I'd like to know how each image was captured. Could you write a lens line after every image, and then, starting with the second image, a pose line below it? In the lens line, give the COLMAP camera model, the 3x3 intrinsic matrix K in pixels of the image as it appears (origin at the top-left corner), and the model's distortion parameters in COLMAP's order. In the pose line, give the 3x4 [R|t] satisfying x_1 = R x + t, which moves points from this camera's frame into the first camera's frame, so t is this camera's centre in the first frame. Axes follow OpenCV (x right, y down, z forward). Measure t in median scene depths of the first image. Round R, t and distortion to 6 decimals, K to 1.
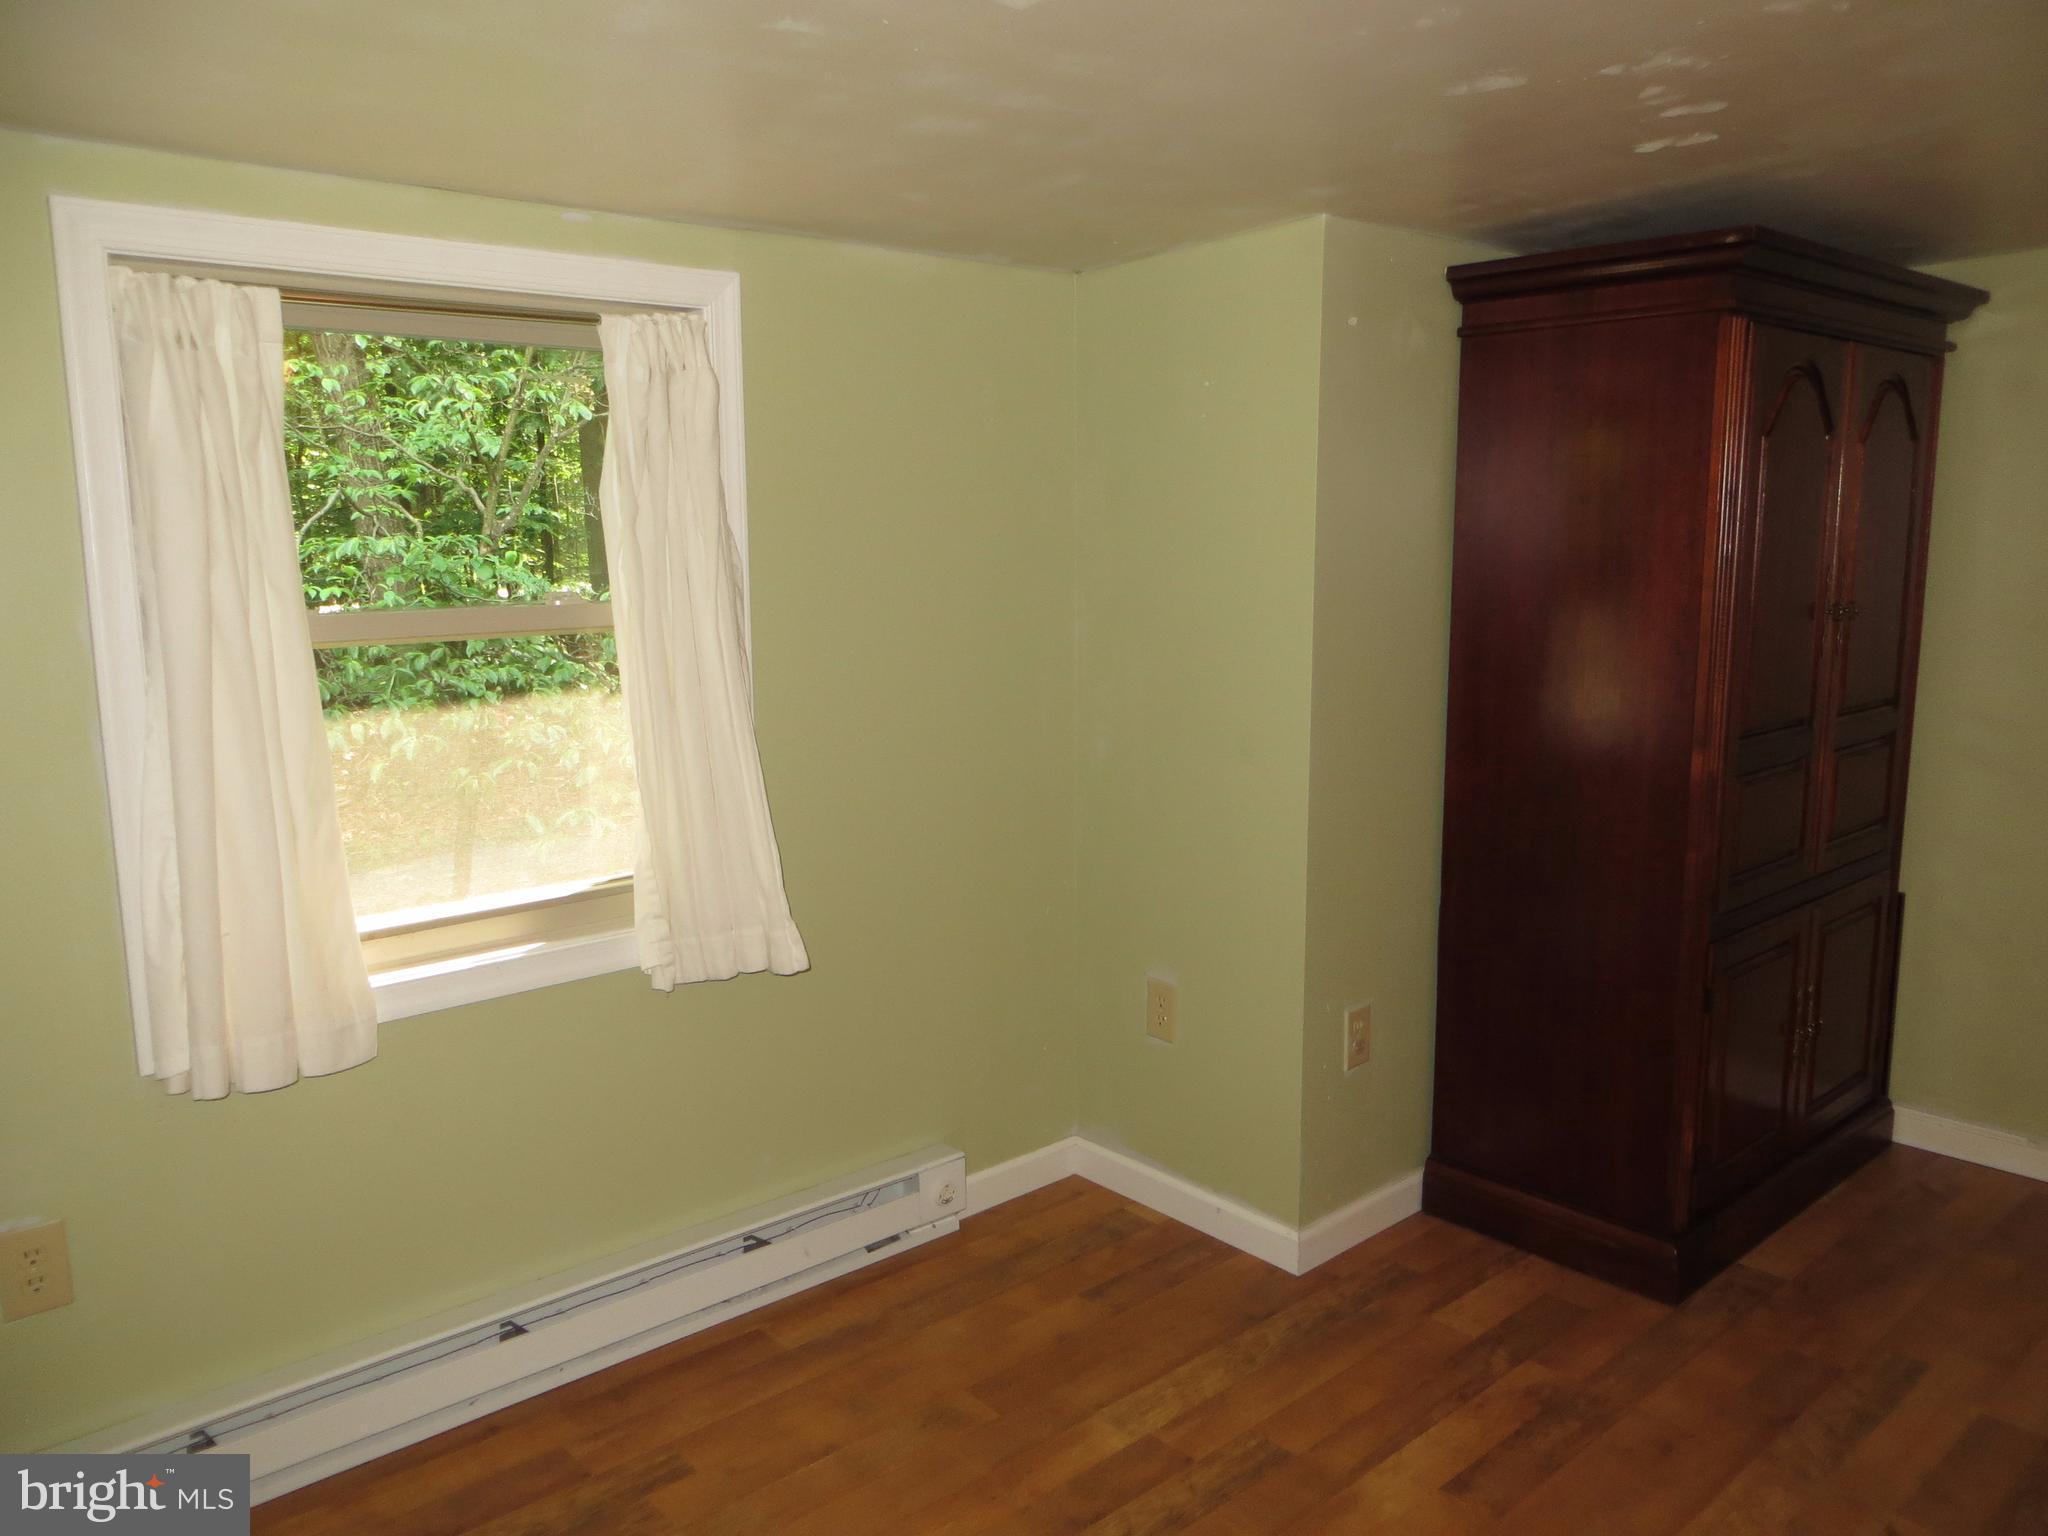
lens RADIAL K [[1544.0, 0, 1029.2], [0, 1544.0, 757.8], [0, 0, 1]] dist [-0.012076, -0.002010]
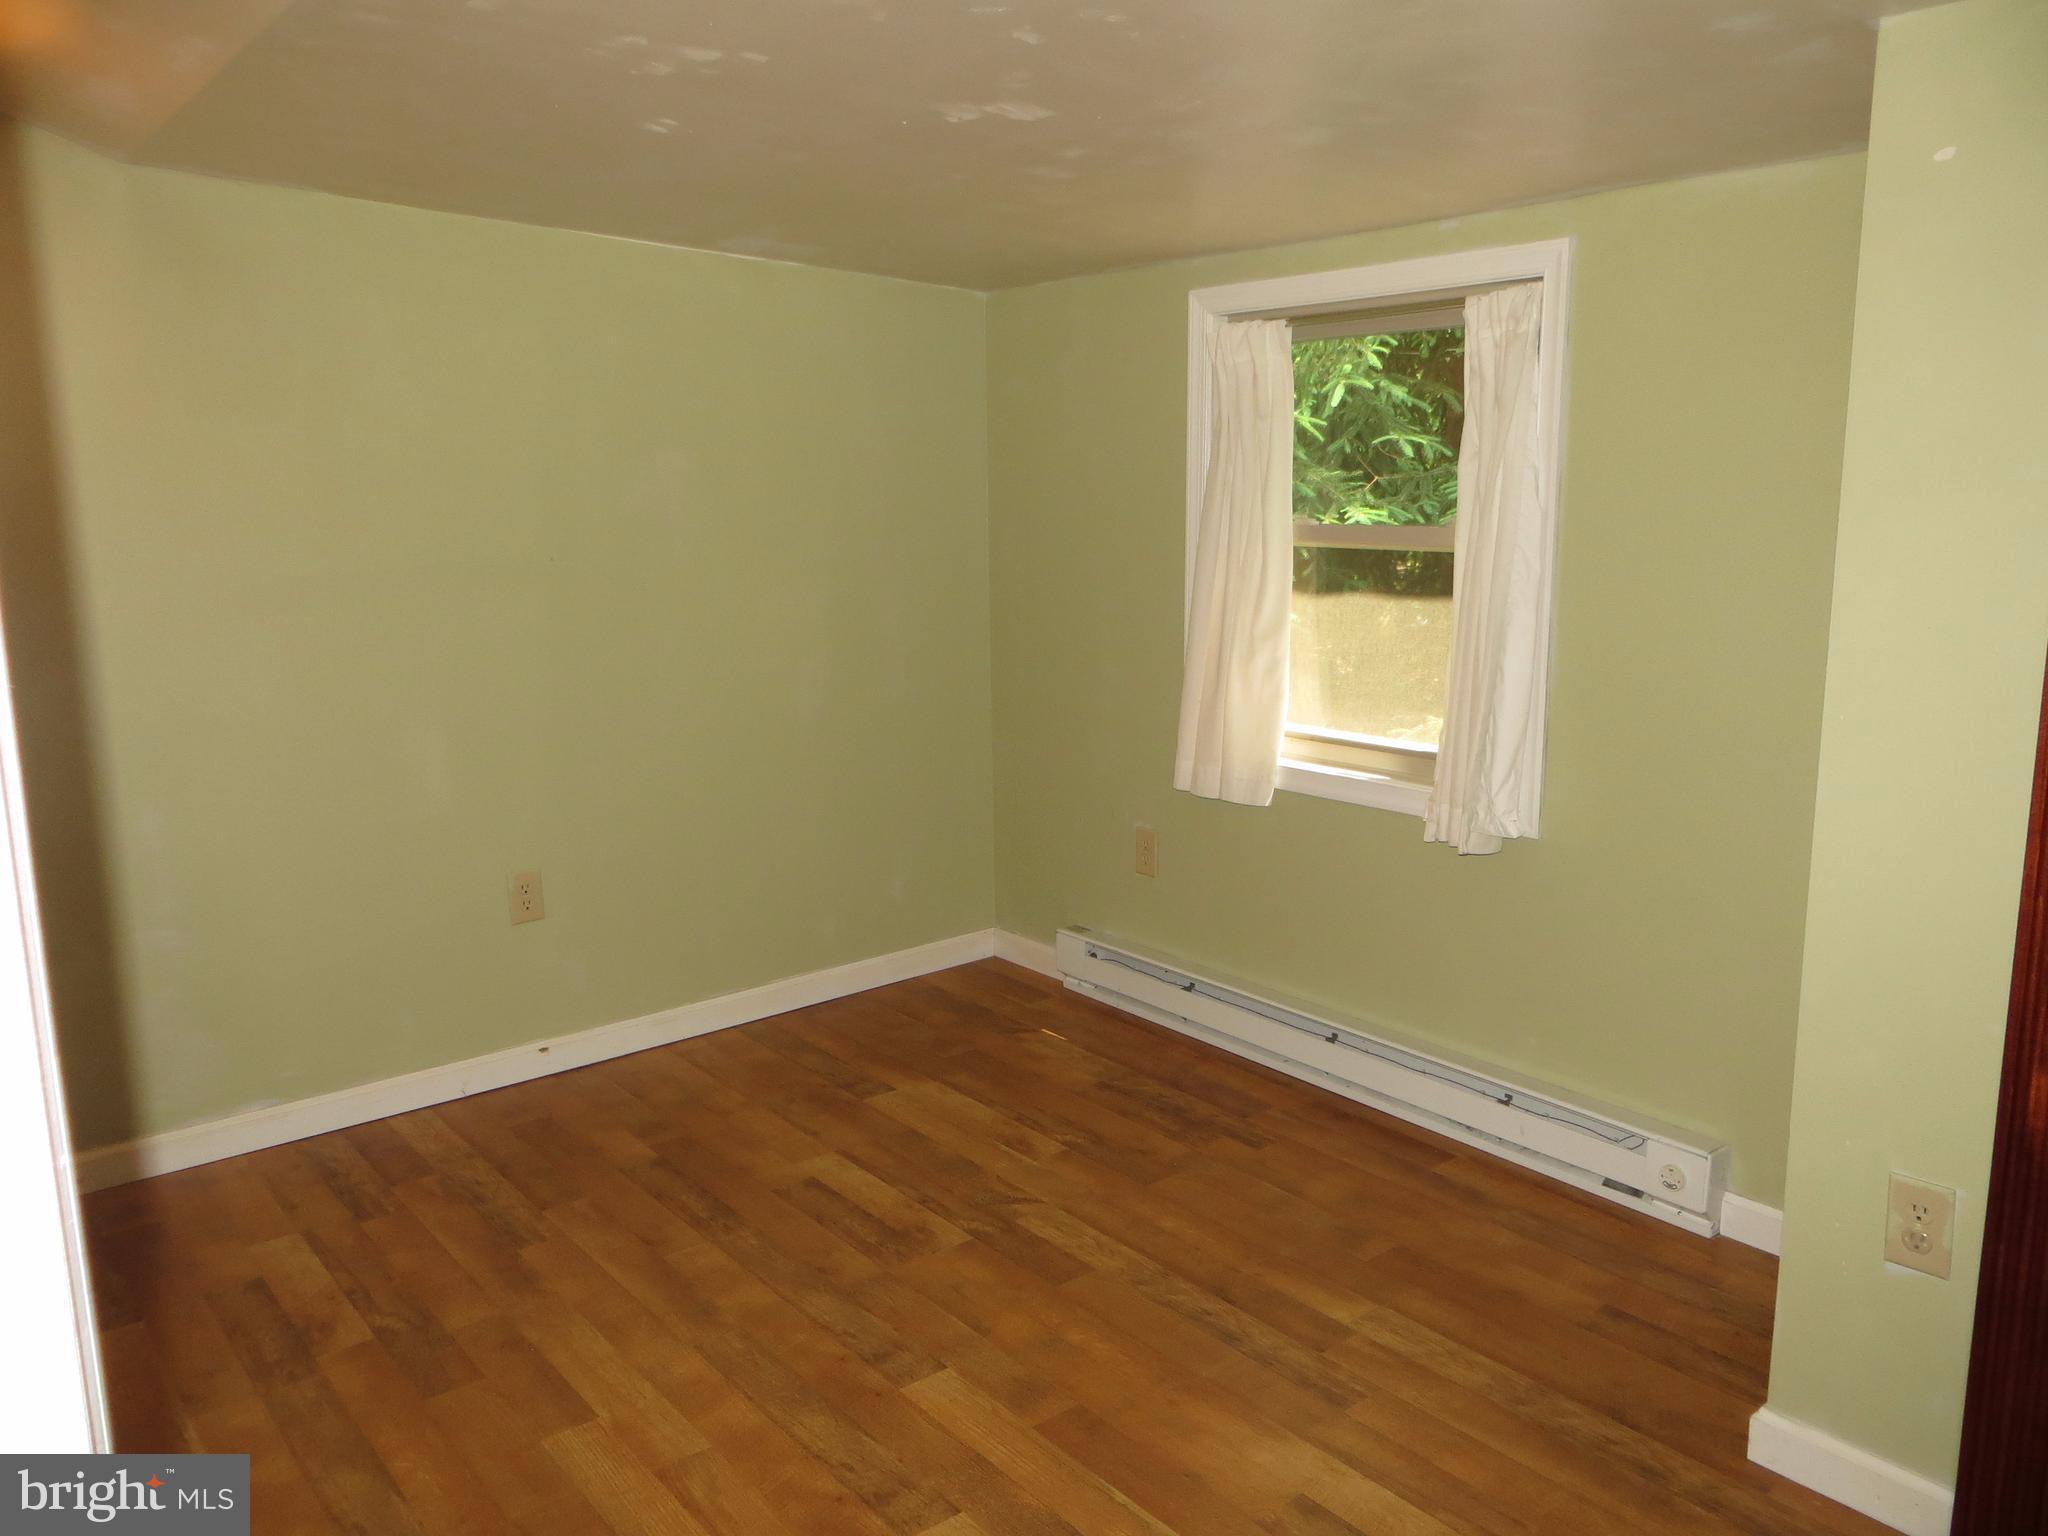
lens RADIAL K [[1544.0, 0, 1029.7], [0, 1544.0, 771.6], [0, 0, 1]] dist [-0.012076, -0.002010]
pose [[-0.058838, 0.190436, -0.979935, 1.006481], [-0.141905, 0.970071, 0.197039, -0.105538], [0.988130, 0.150651, -0.030053, 0.717206]]
